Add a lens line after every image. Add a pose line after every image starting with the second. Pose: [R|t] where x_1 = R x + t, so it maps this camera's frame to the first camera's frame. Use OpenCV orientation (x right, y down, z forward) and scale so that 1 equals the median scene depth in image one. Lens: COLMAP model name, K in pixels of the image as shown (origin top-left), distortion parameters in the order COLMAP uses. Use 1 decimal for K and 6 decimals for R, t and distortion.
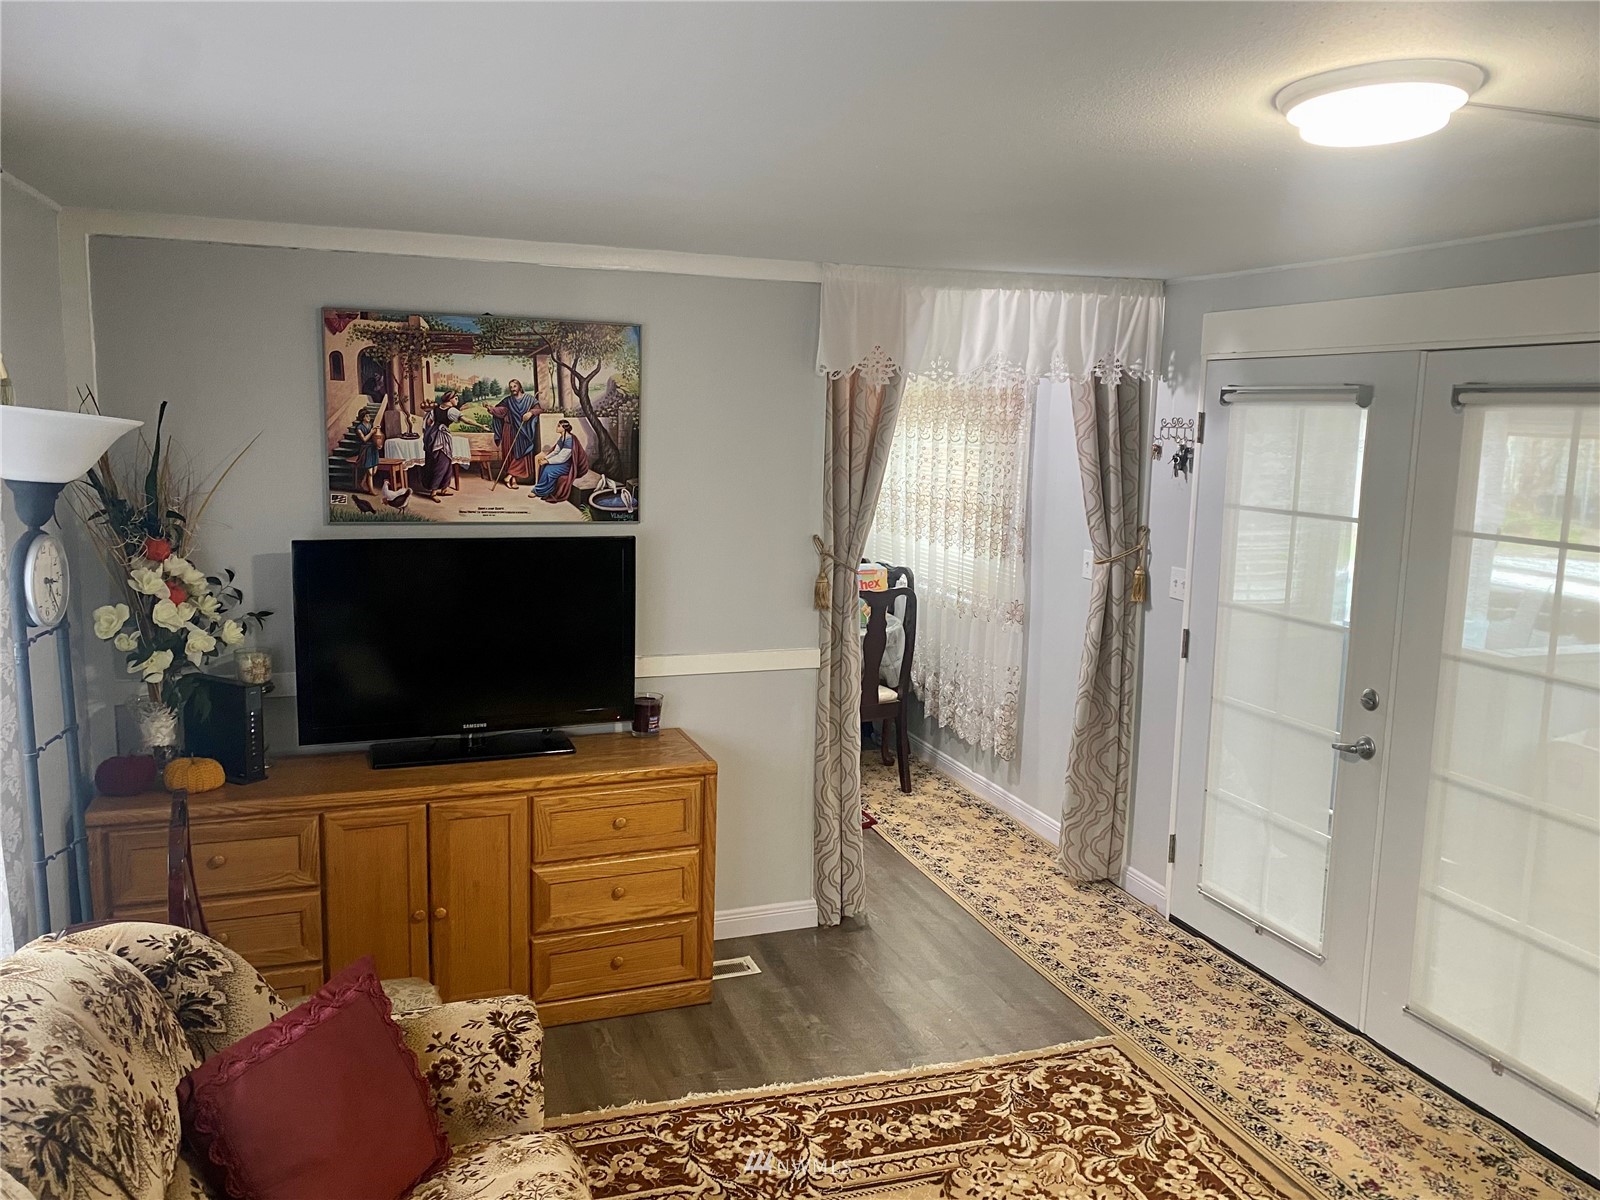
lens RADIAL K [[1215.8, 0, 786.2], [0, 1215.8, 587.2], [0, 0, 1]] dist [0.011742, -0.027520]
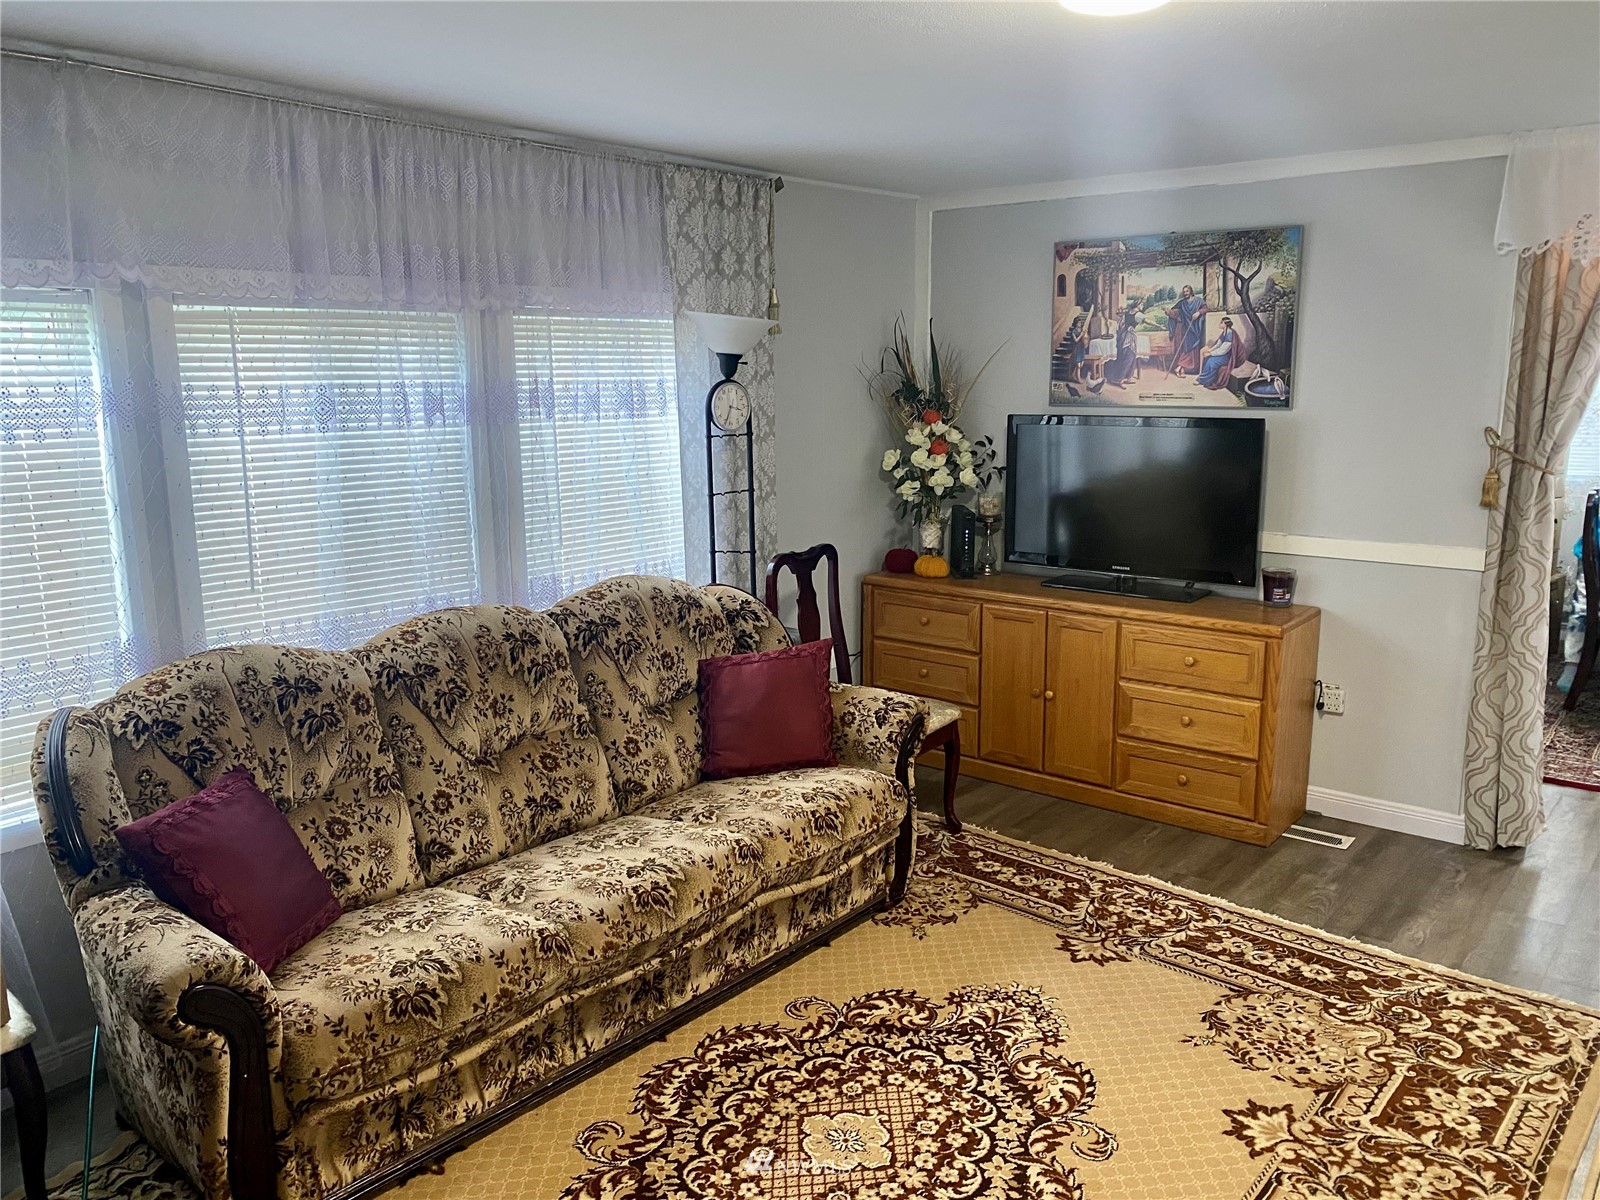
lens RADIAL K [[1215.8, 0, 786.2], [0, 1215.8, 587.2], [0, 0, 1]] dist [0.011742, -0.027520]
pose [[0.505043, 0.125227, -0.853961, 0.656014], [-0.100704, 0.991210, 0.085796, 0.062211], [0.857199, 0.042667, 0.513214, 0.063849]]
